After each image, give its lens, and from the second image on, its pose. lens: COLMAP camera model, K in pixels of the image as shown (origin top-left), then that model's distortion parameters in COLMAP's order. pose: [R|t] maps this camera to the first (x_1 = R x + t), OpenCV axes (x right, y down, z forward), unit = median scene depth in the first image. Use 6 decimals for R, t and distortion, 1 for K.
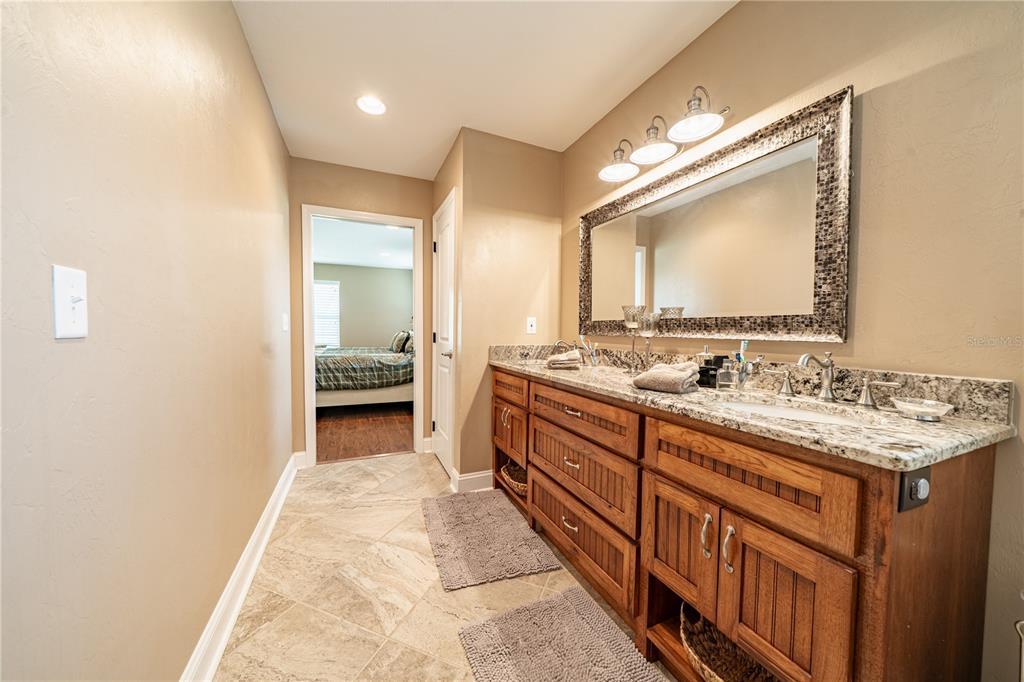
lens RADIAL K [[351.4, 0, 503.7], [0, 351.4, 340.1], [0, 0, 1]] dist [-0.005213, 0.000255]
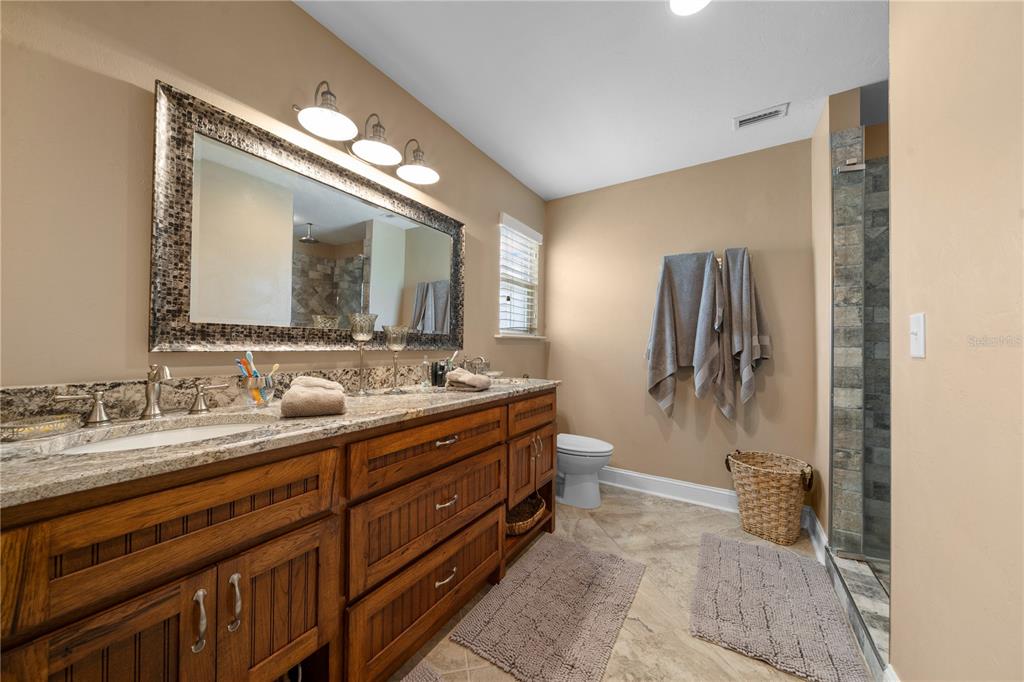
lens RADIAL K [[351.4, 0, 506.8], [0, 351.4, 342.7], [0, 0, 1]] dist [-0.005213, 0.000255]
pose [[-0.562346, -0.008430, 0.826859, -0.392865], [0.007961, 0.999846, 0.015608, -0.030316], [-0.826864, 0.015360, -0.562192, 0.910786]]
